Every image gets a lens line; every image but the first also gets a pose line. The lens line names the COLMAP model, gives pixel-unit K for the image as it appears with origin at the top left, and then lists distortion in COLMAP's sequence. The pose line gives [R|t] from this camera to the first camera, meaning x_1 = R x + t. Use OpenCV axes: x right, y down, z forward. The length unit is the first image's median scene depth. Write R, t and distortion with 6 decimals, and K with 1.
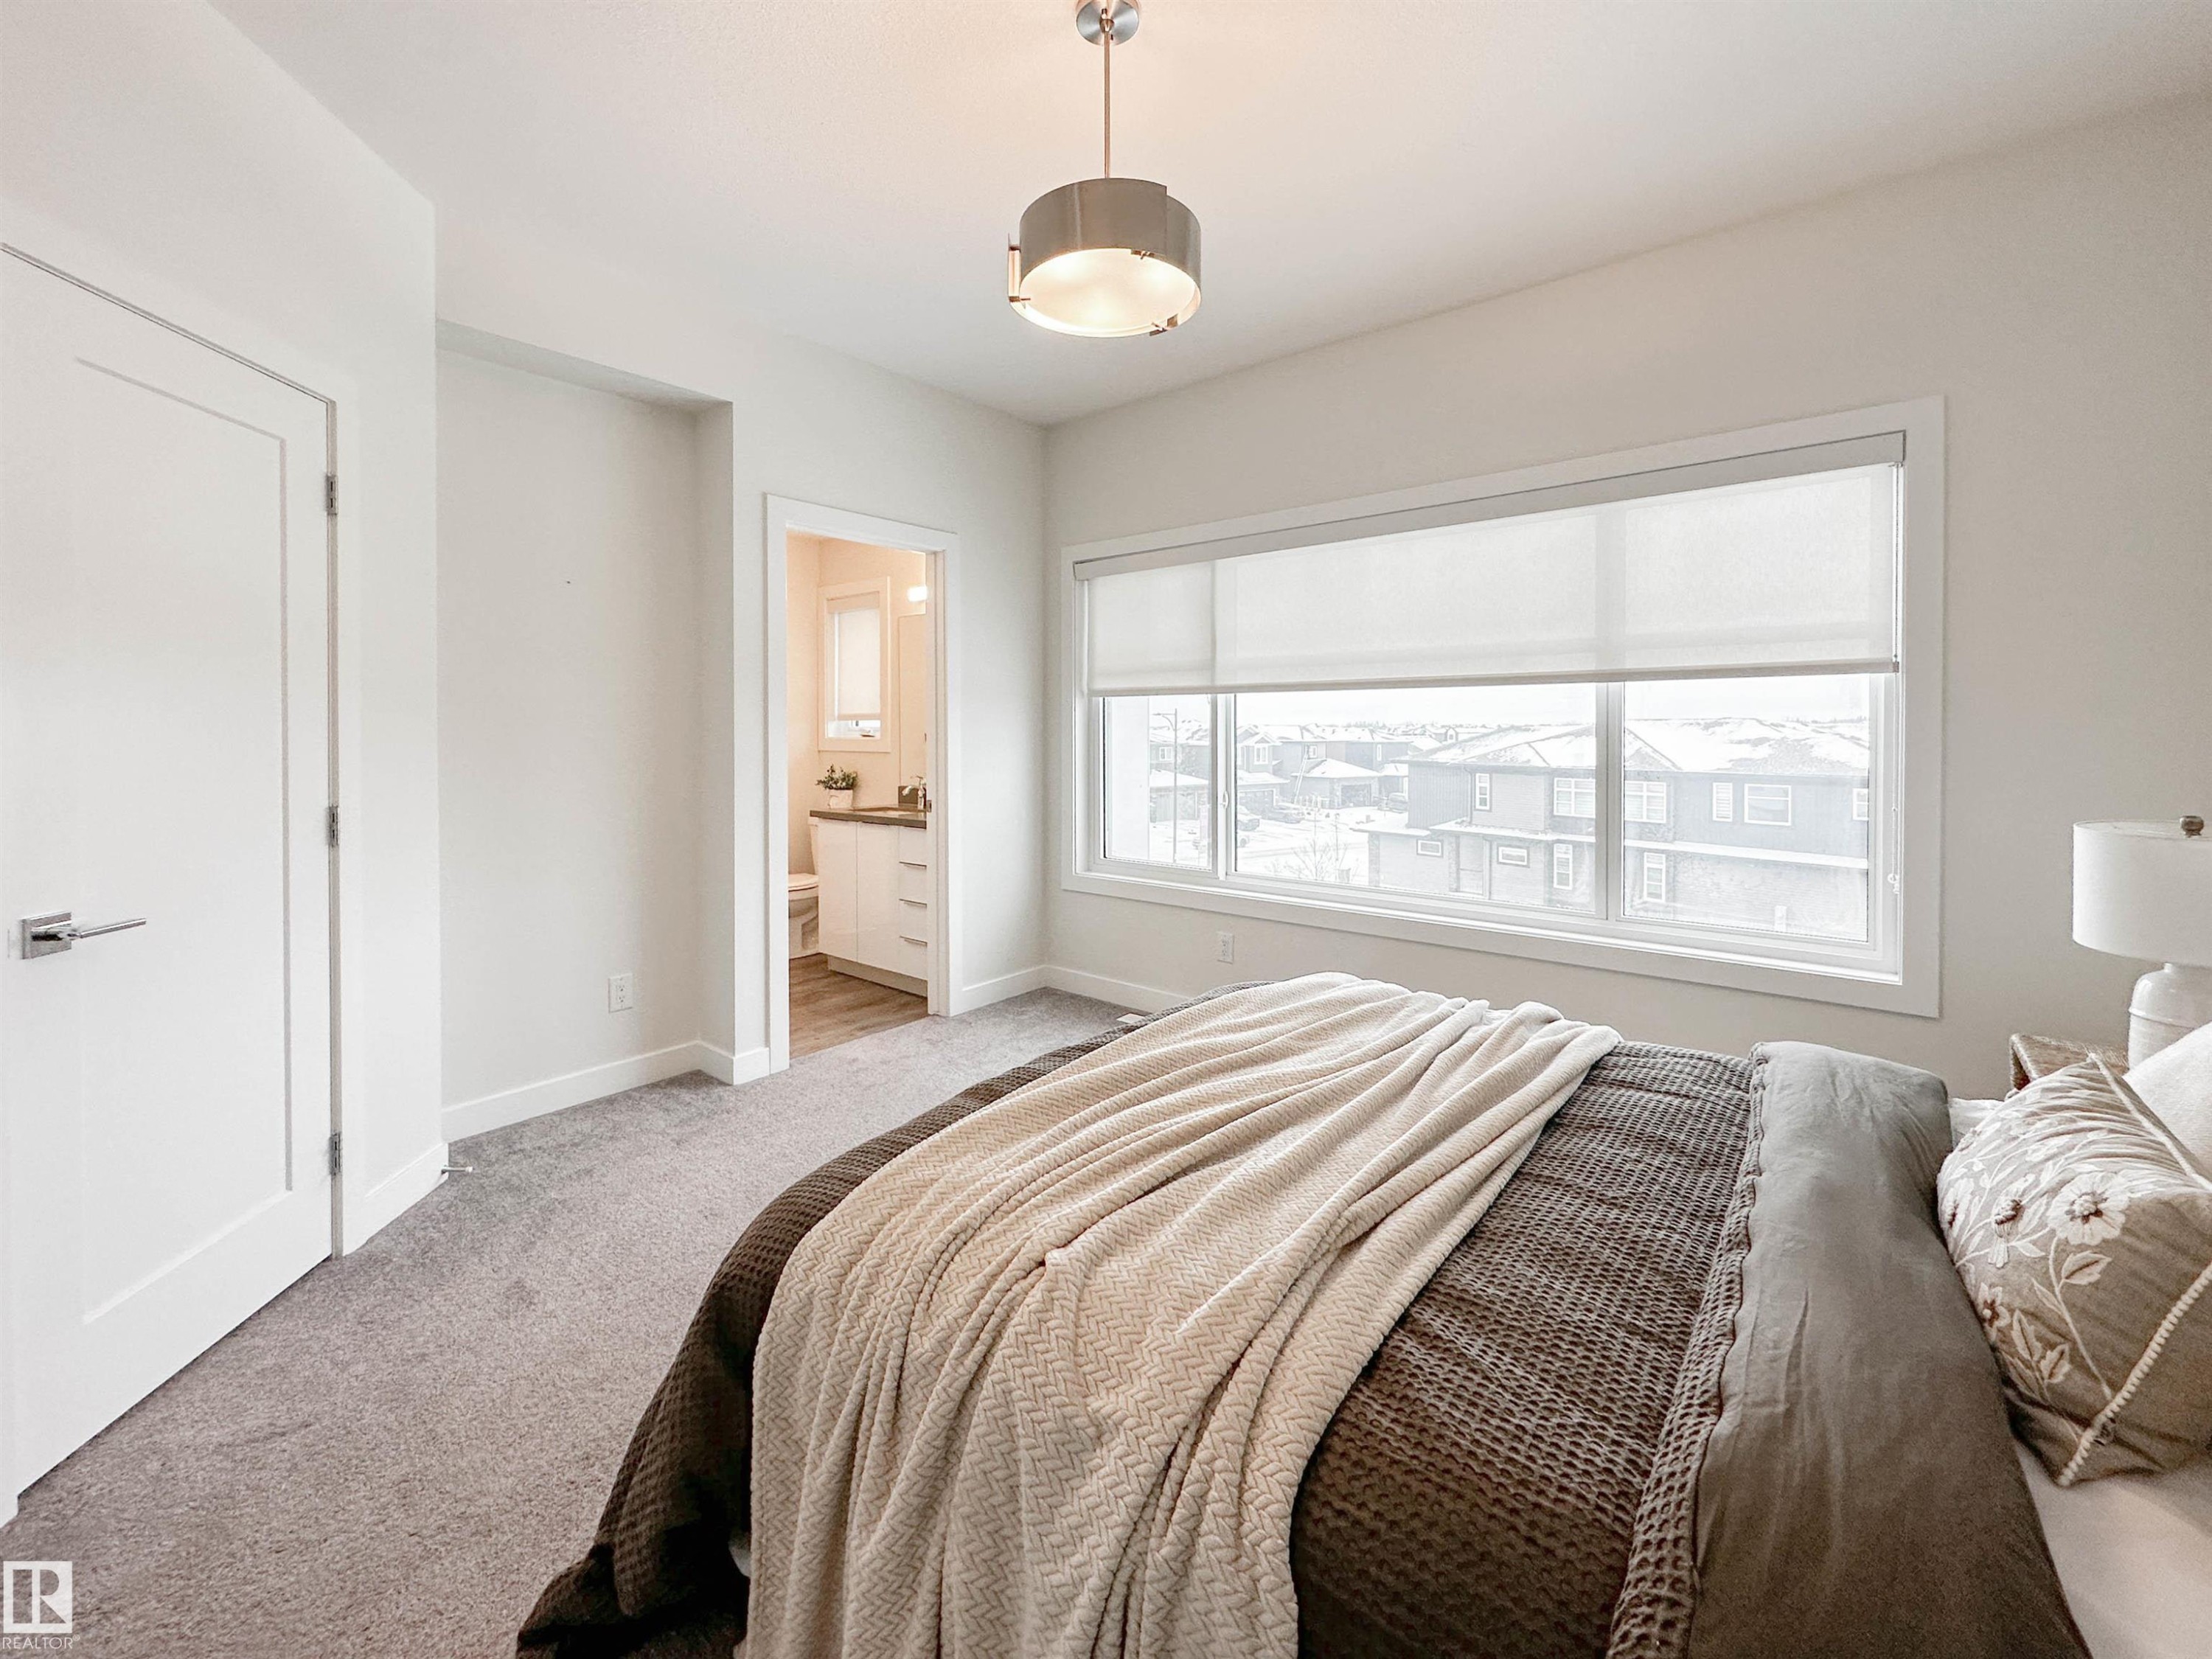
lens RADIAL K [[936.5, 0, 1102.2], [0, 936.5, 745.2], [0, 0, 1]] dist [-0.000198, 0.000050]
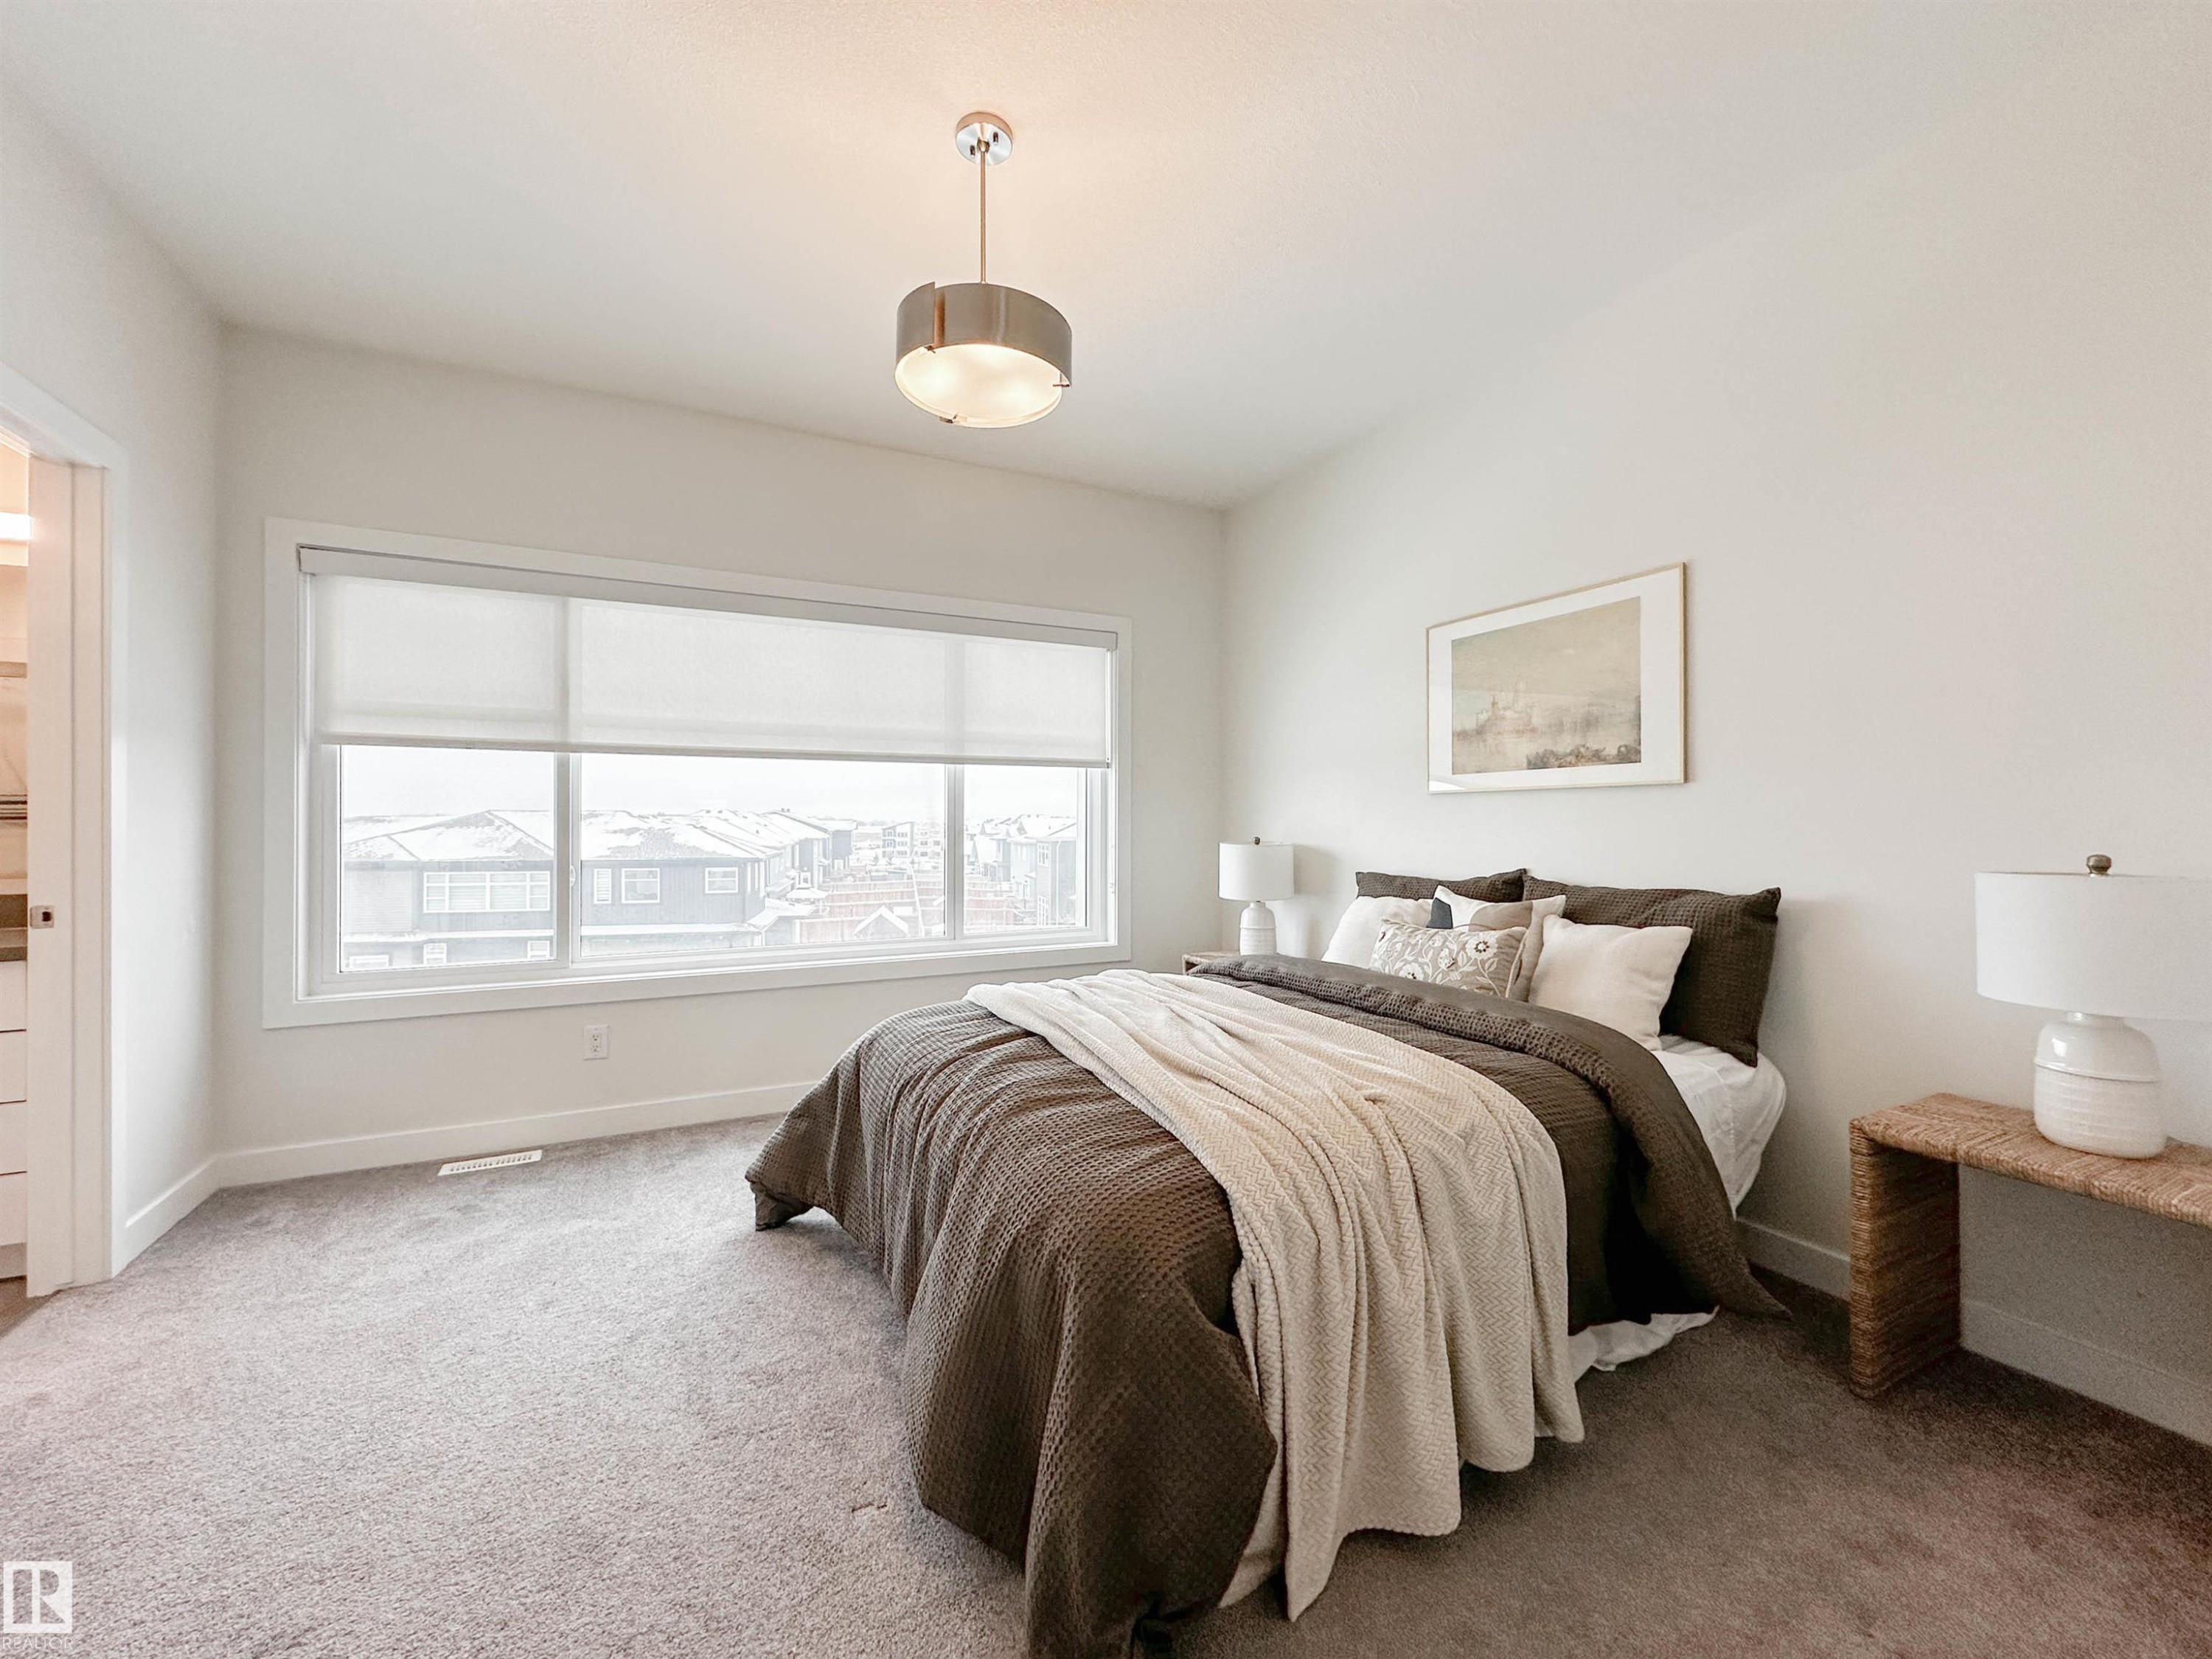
lens RADIAL K [[890.6, 0, 1116.5], [0, 890.6, 824.1], [0, 0, 1]] dist [0.001731, 0.000210]
pose [[0.385988, -0.000106, 0.922504, -0.442079], [0.015761, 0.999855, -0.006480, 0.024865], [-0.922369, 0.017041, 0.385934, 0.220646]]
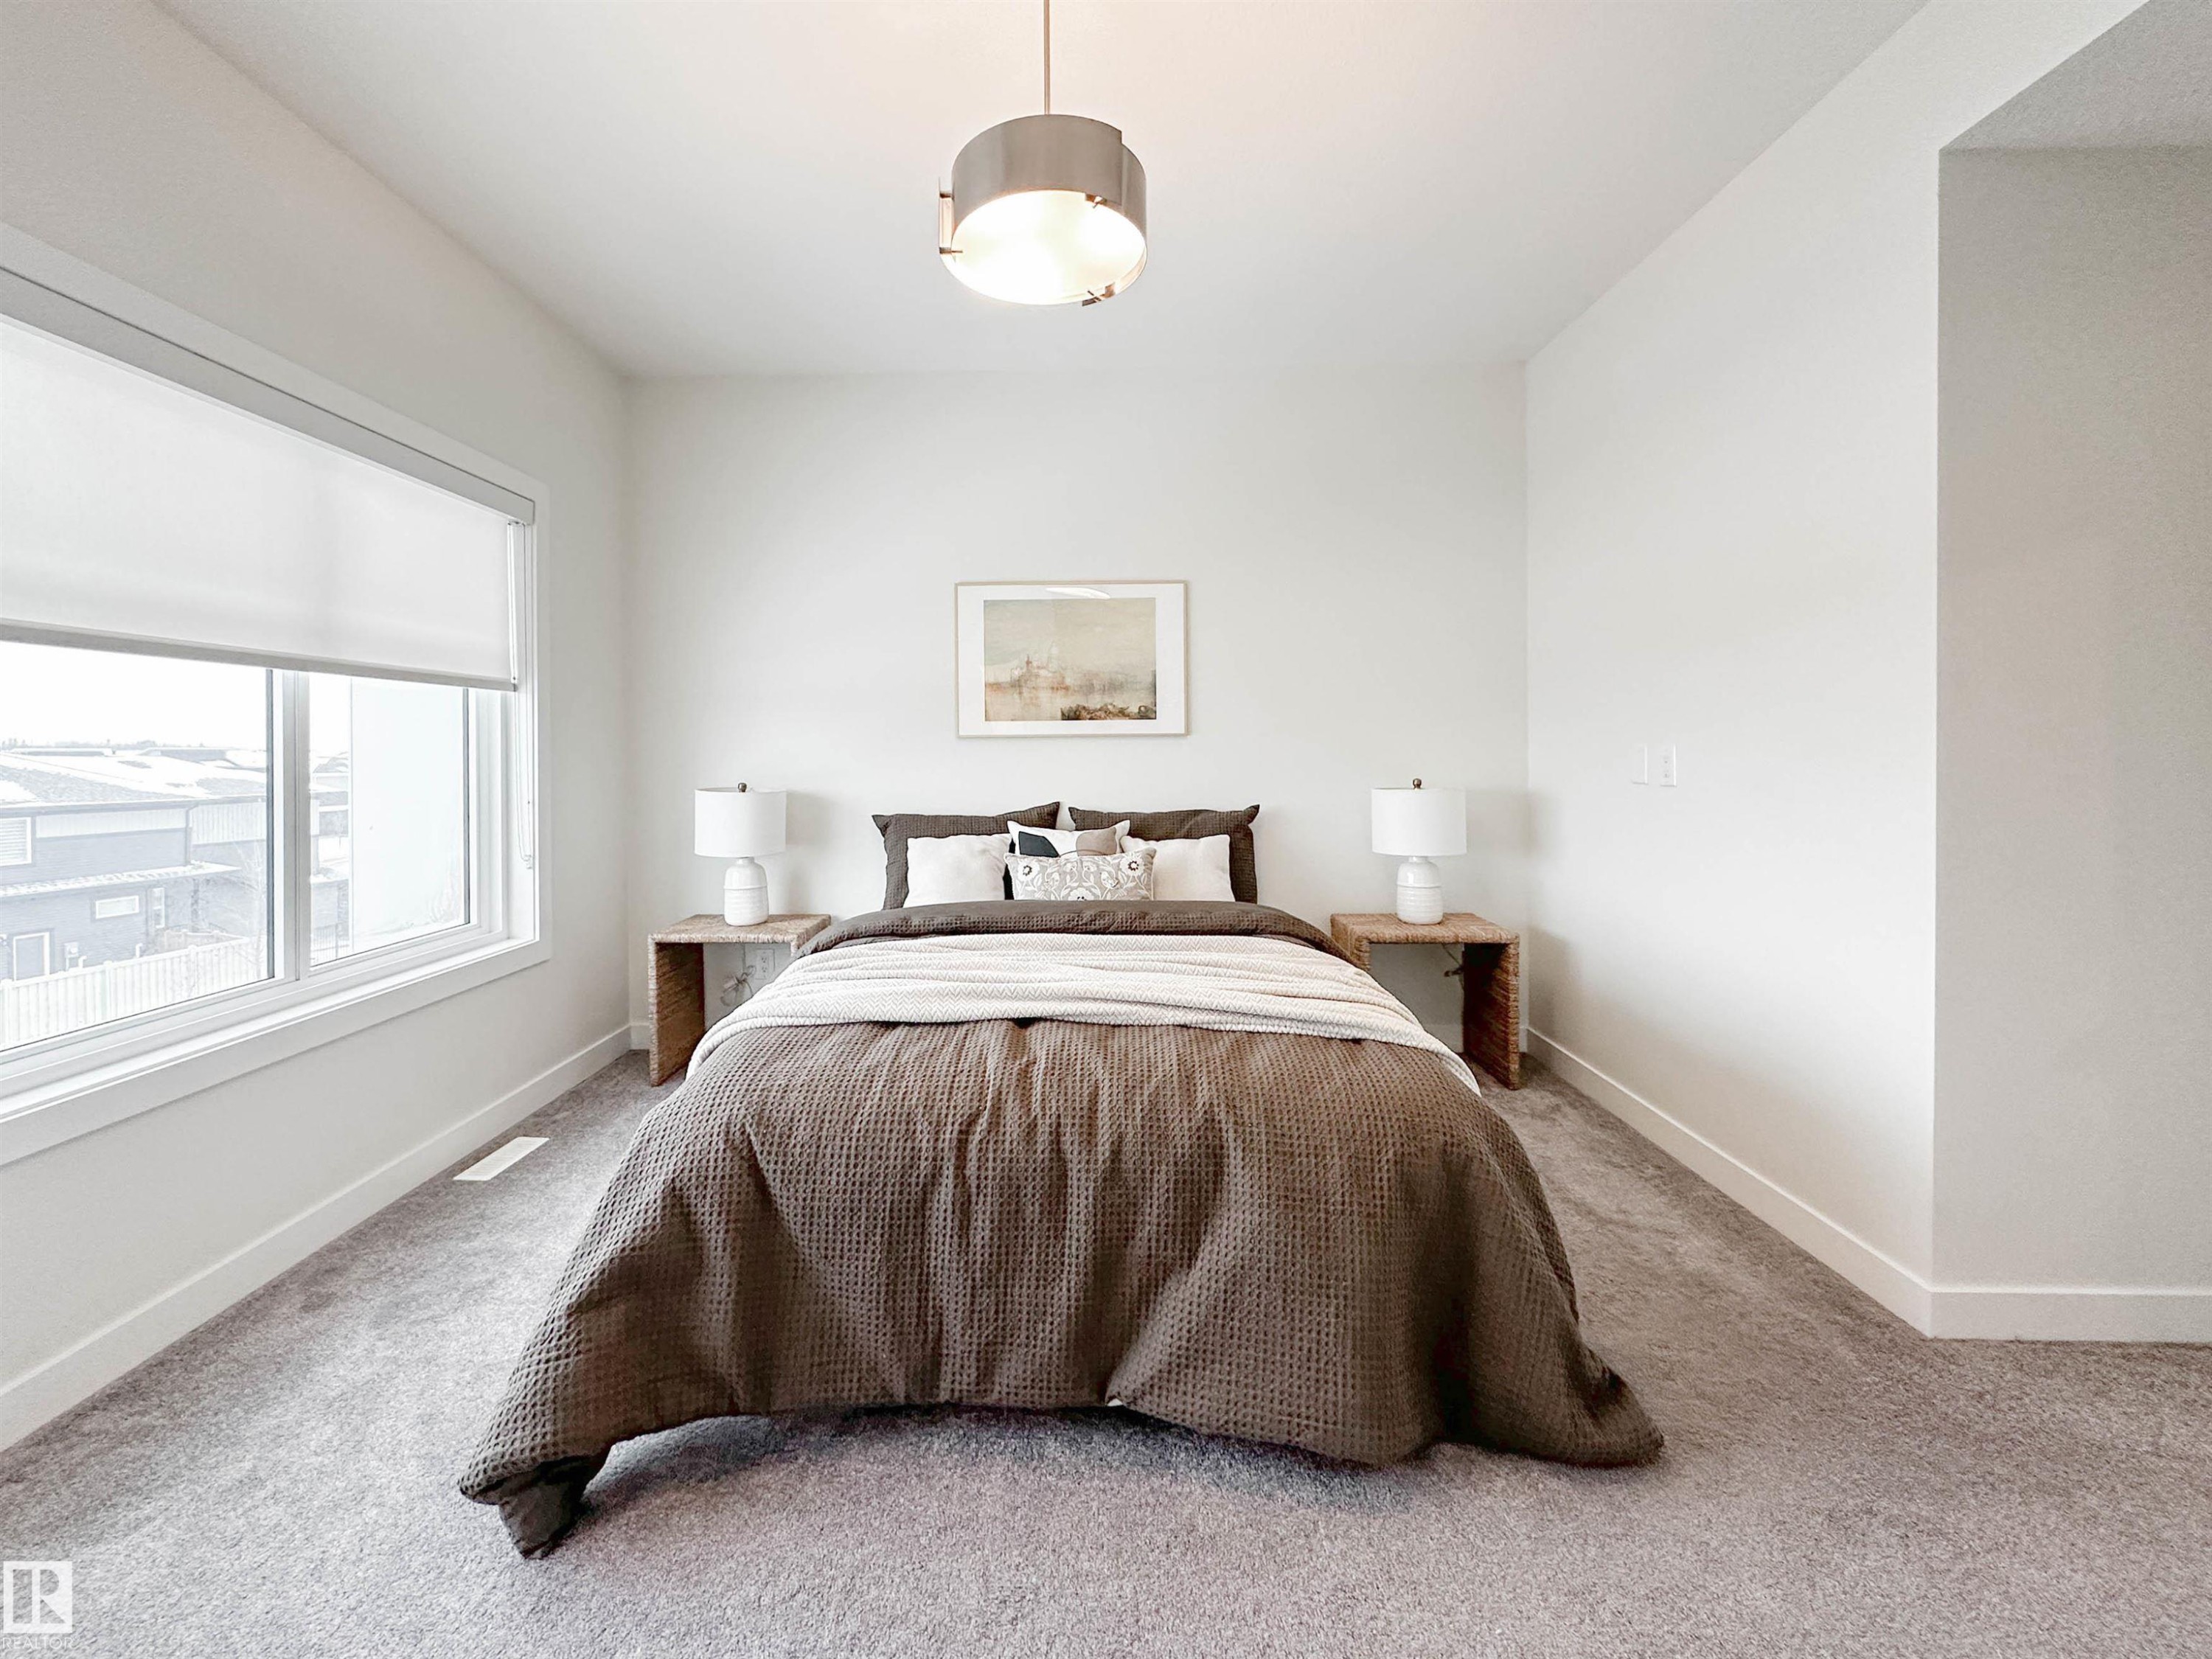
lens RADIAL K [[884.2, 0, 1096.4], [0, 884.2, 771.4], [0, 0, 1]] dist [0.000028, -0.000012]
pose [[-0.634832, -0.010184, 0.772583, -0.337984], [0.019709, 0.999374, 0.029368, 0.005809], [-0.772399, 0.033870, -0.634234, 0.739624]]
